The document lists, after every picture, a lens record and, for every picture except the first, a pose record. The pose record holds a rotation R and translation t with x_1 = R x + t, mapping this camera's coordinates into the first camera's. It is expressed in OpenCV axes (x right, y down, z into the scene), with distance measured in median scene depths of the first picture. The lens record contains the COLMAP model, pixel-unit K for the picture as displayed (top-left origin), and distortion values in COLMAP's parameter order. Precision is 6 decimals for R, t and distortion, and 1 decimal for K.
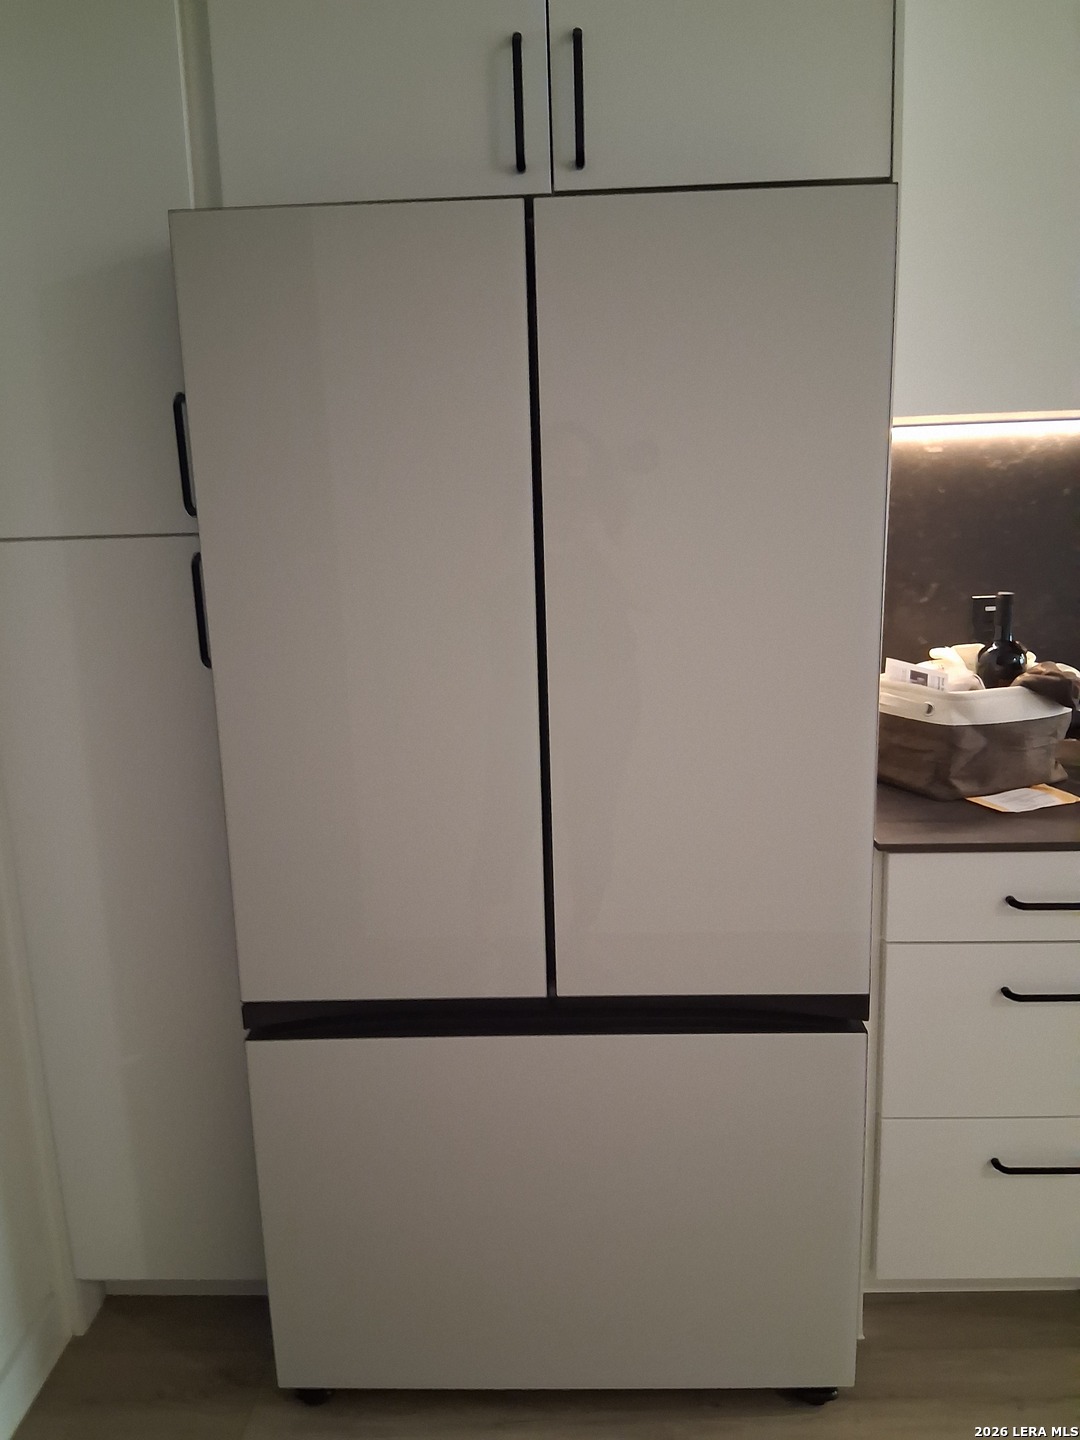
lens RADIAL K [[1102.2, 0, 540.0], [0, 1102.2, 720.0], [0, 0, 1]] dist [0.096385, -0.168112]
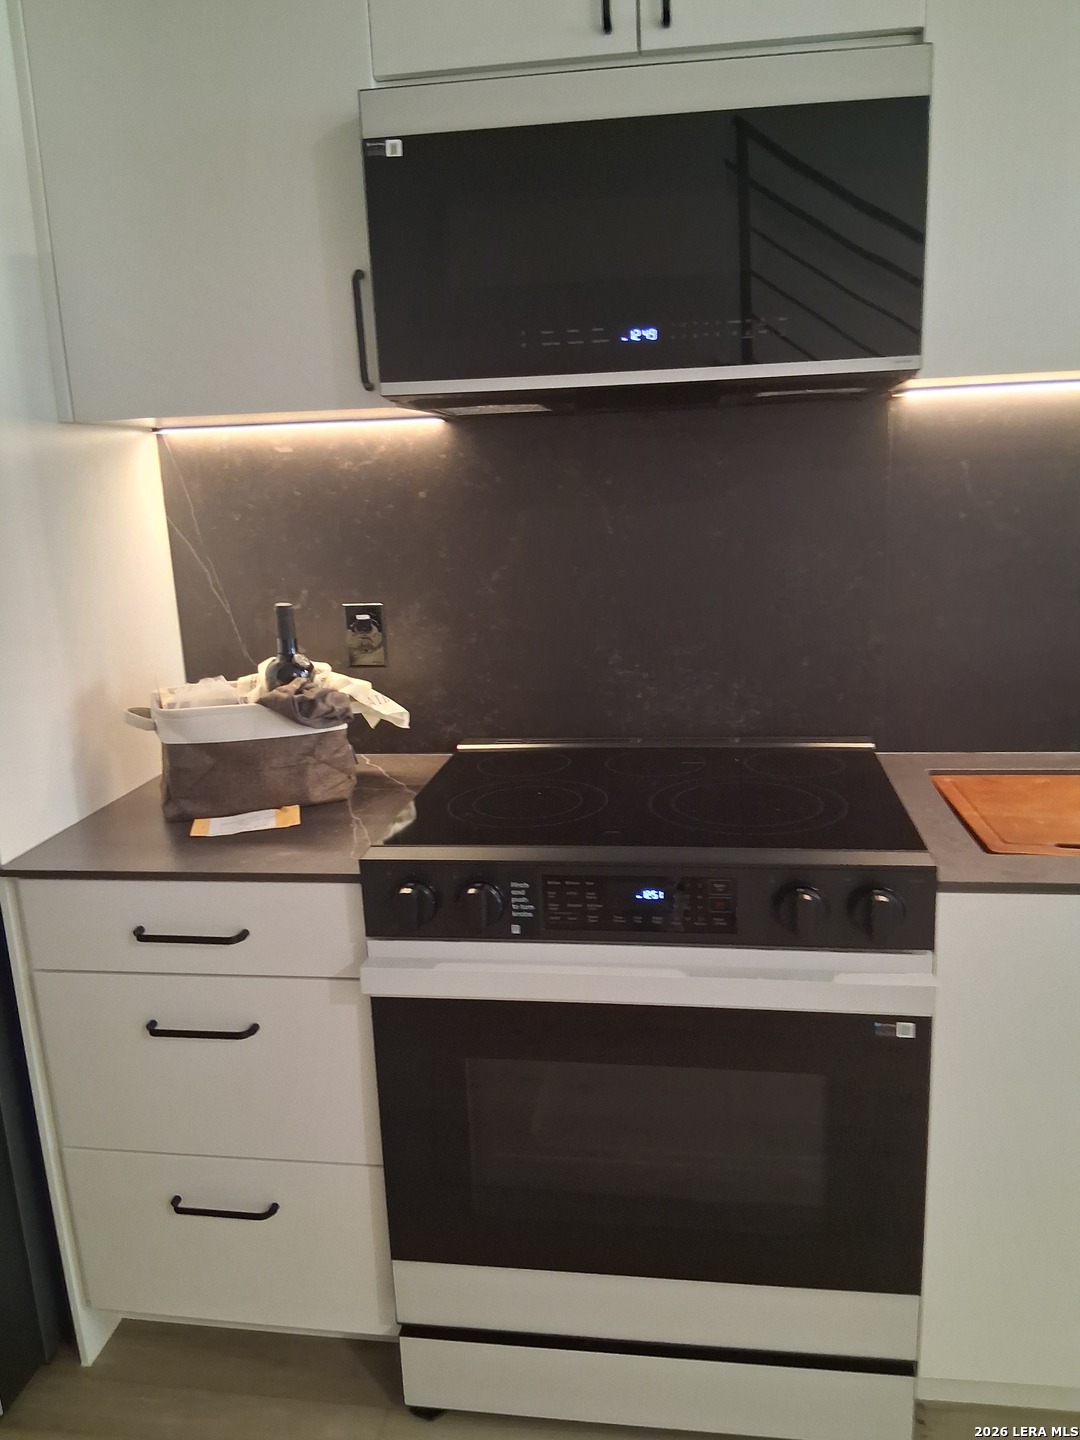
lens RADIAL K [[1099.9, 0, 576.1], [0, 1099.9, 721.1], [0, 0, 1]] dist [0.091206, -0.163416]
pose [[0.993697, 0.020227, -0.110264, 0.712367], [-0.018088, 0.999629, 0.020361, -0.034434], [0.110635, -0.018239, 0.993694, 0.080760]]
